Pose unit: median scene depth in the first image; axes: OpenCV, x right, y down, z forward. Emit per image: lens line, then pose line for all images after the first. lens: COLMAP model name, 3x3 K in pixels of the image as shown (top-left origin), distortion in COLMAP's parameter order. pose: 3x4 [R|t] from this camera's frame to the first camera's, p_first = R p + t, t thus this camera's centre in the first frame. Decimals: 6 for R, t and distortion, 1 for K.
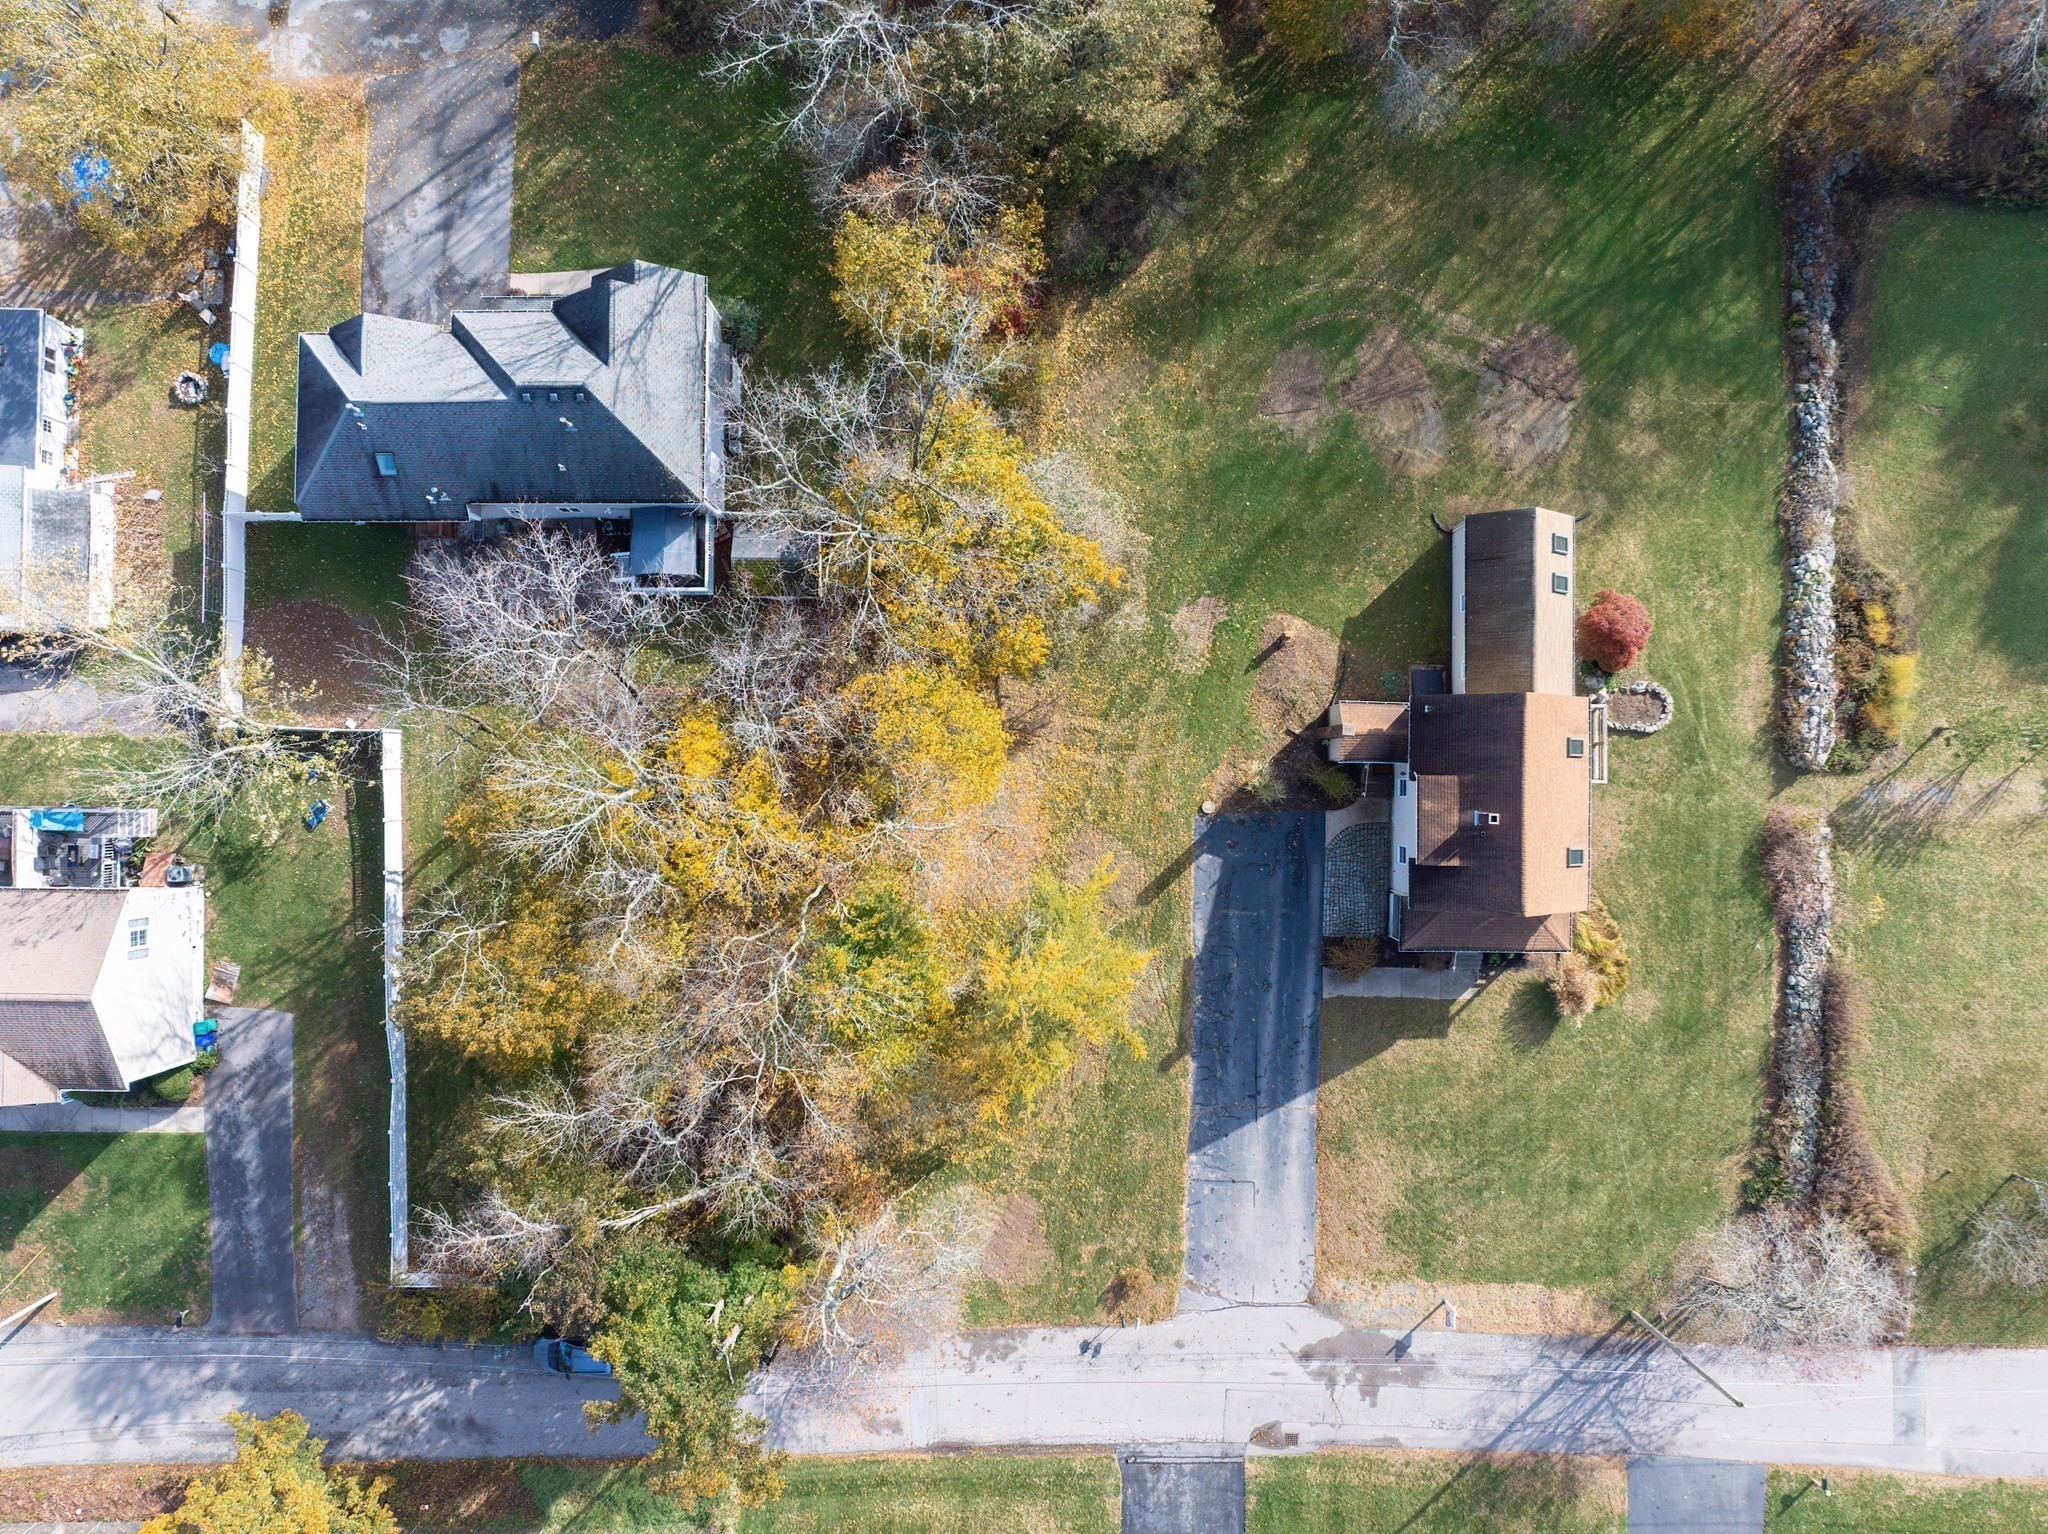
lens RADIAL K [[1440.2, 0, 1020.2], [0, 1440.2, 758.3], [0, 0, 1]] dist [-0.067312, 0.039414]
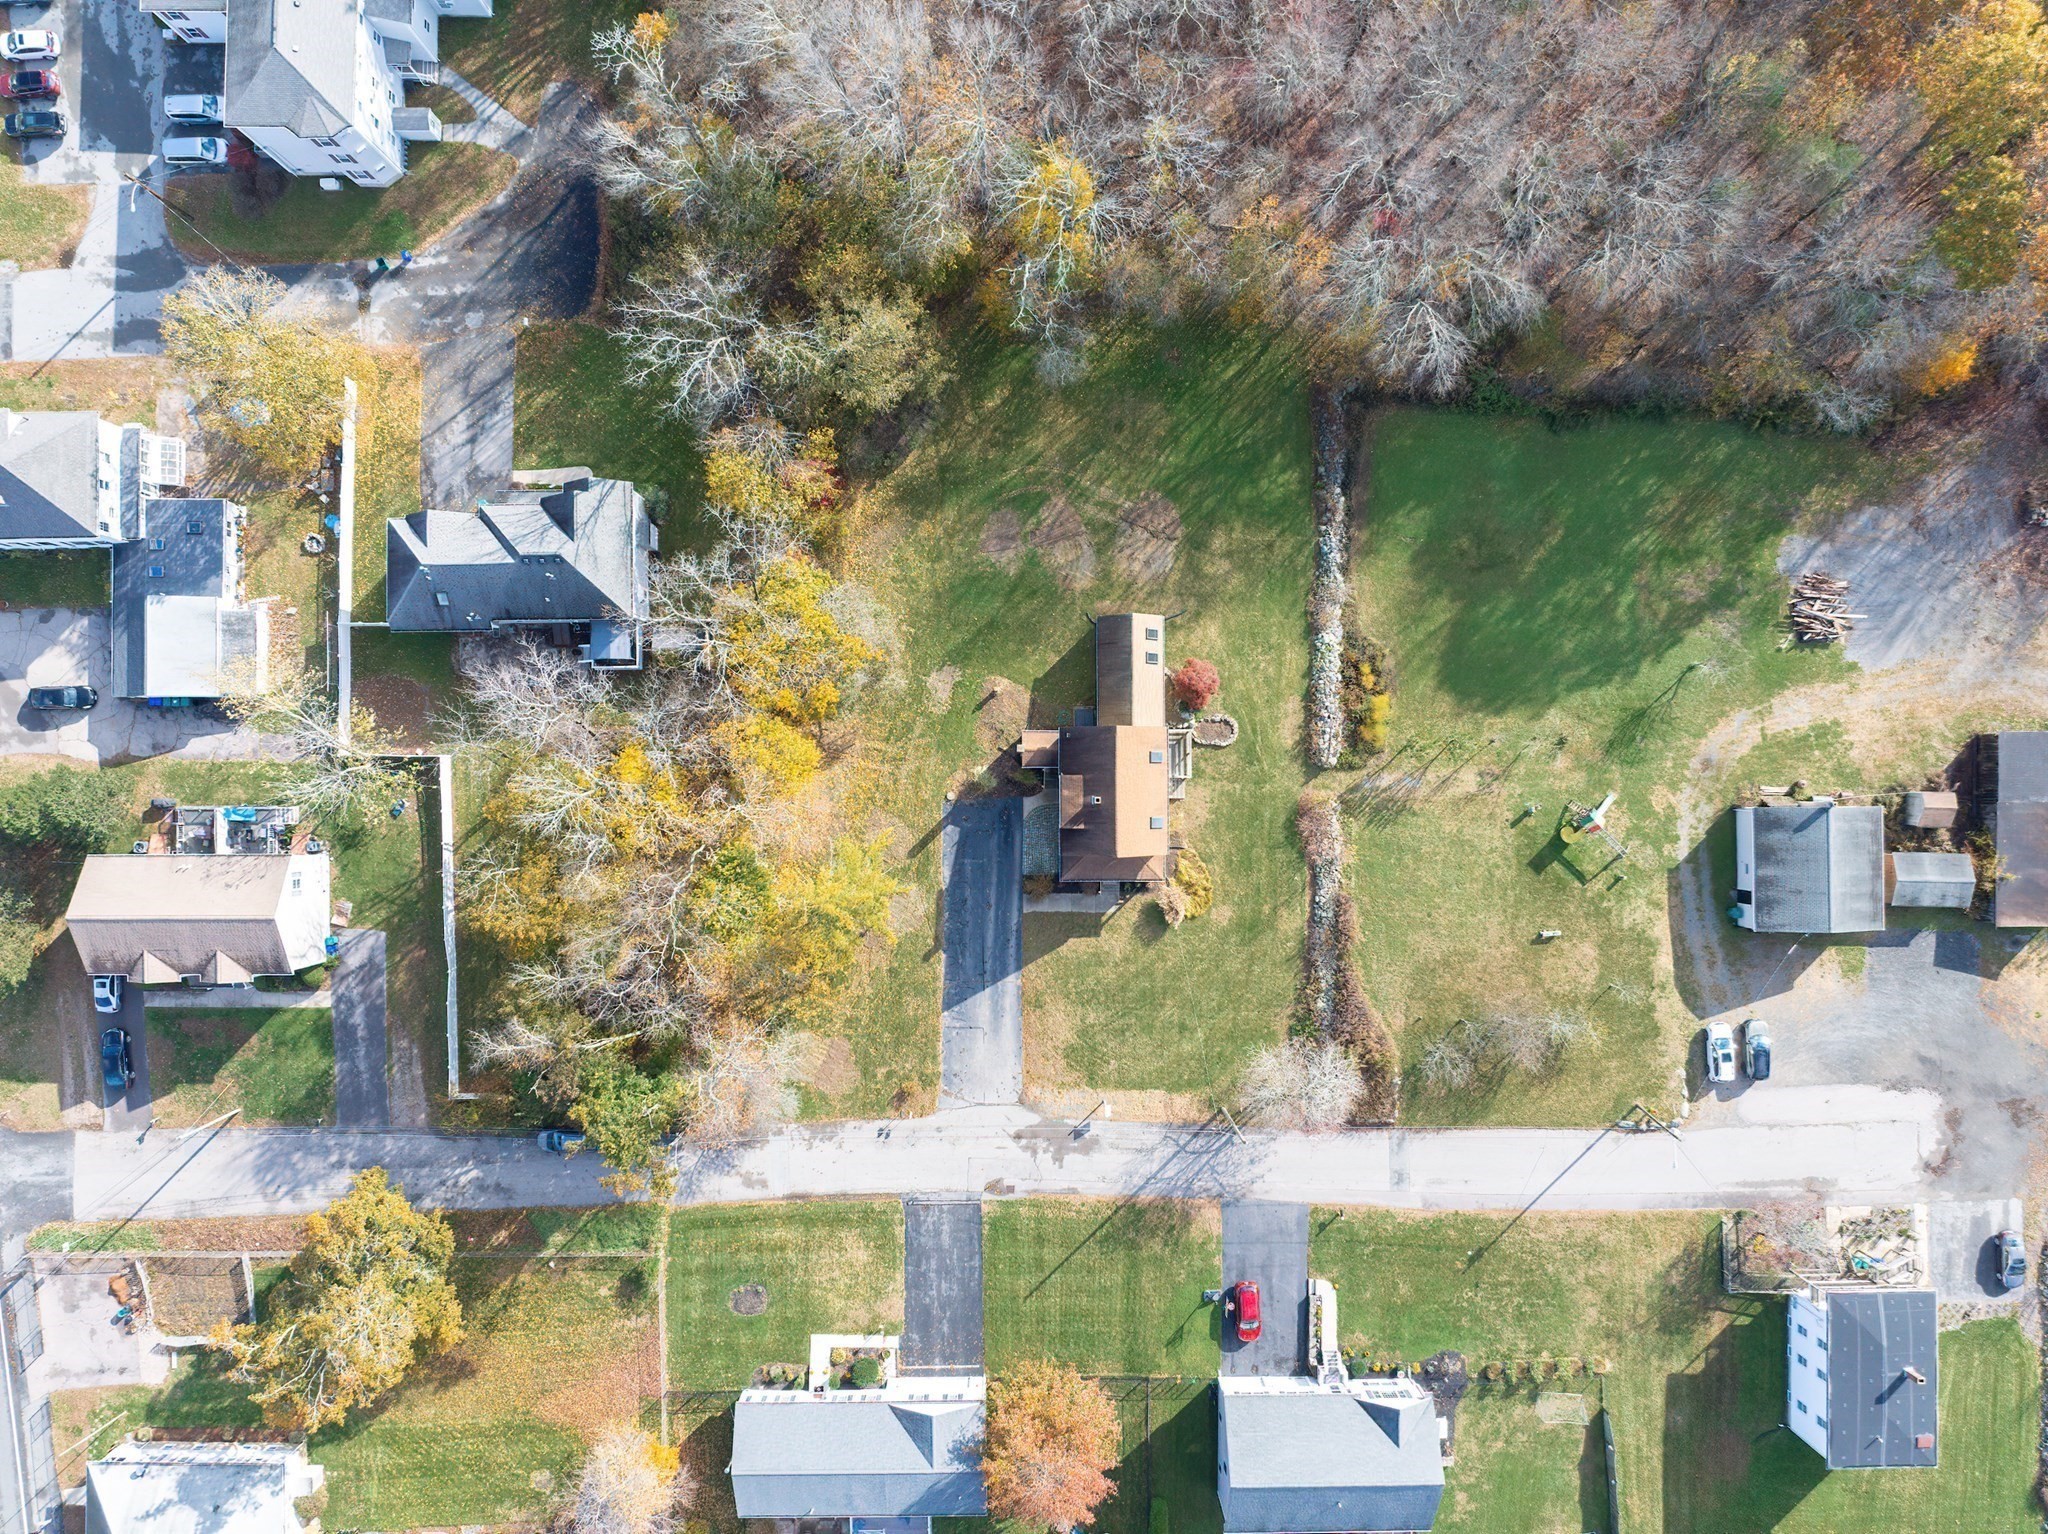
lens RADIAL K [[1443.6, 0, 1023.3], [0, 1443.6, 760.9], [0, 0, 1]] dist [-0.036700, 0.000554]
pose [[0.999897, -0.014113, 0.002490, 0.210348], [0.014104, 0.999893, 0.003936, -0.010904], [-0.002546, -0.003900, 0.999989, -0.630126]]
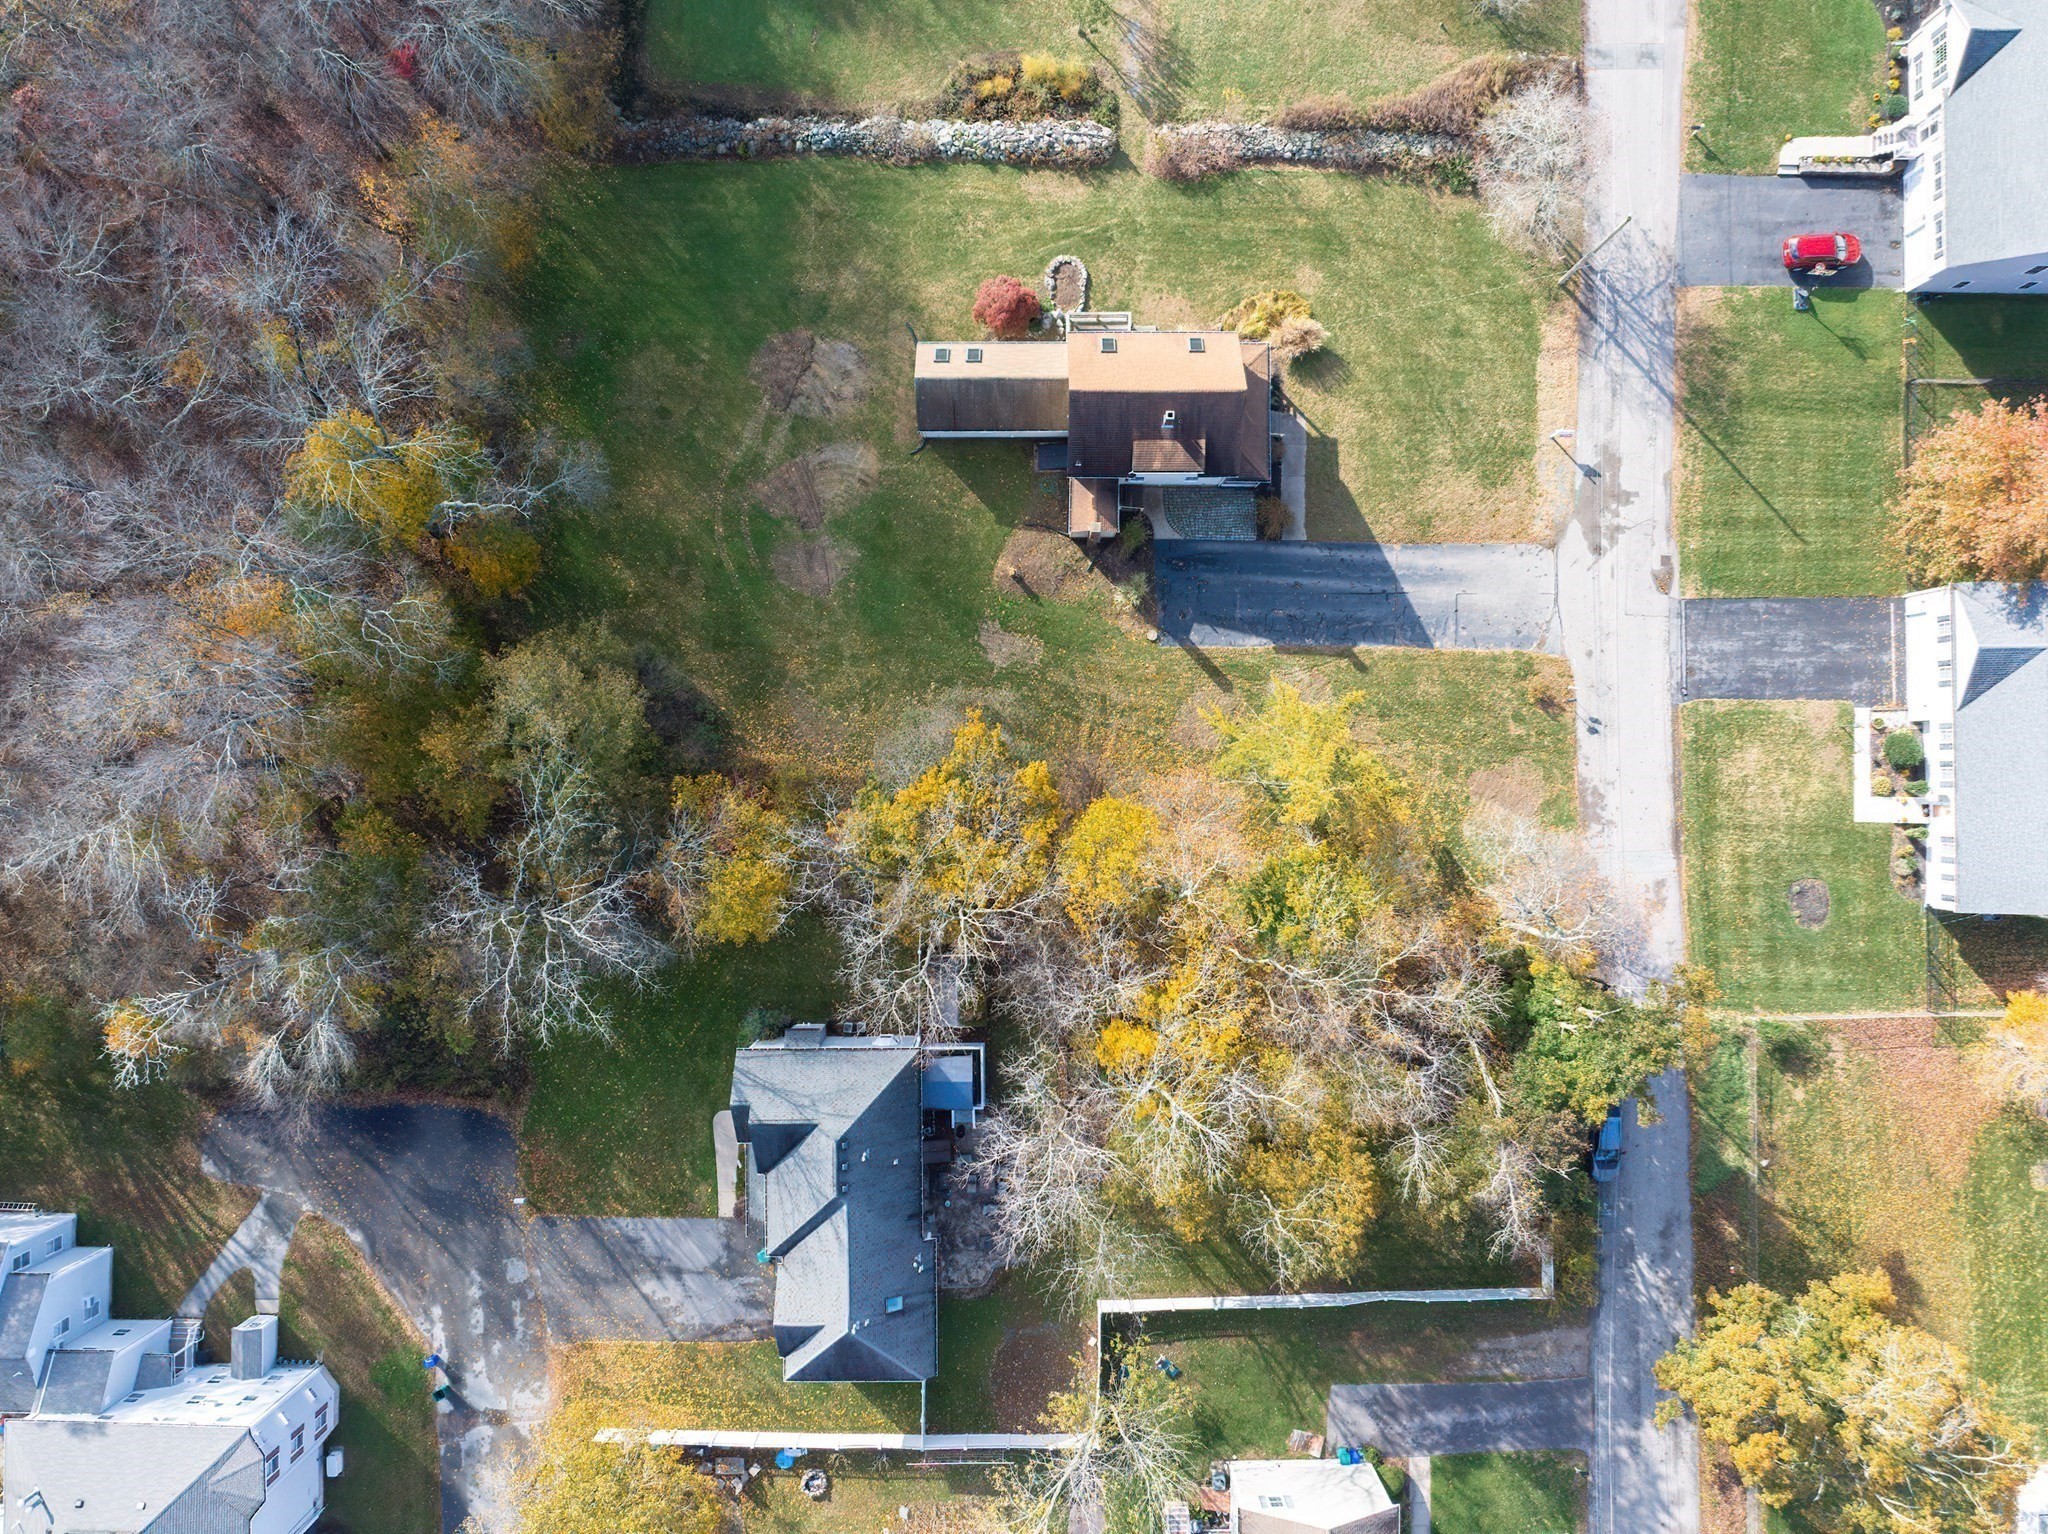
lens RADIAL K [[1528.0, 0, 1017.1], [0, 1528.0, 760.5], [0, 0, 1]] dist [-0.043434, 0.002103]
pose [[-0.012003, -0.999890, 0.008656, 0.014377], [0.999784, -0.011854, 0.017070, -0.105122], [-0.016966, 0.008859, 0.999817, -0.299164]]
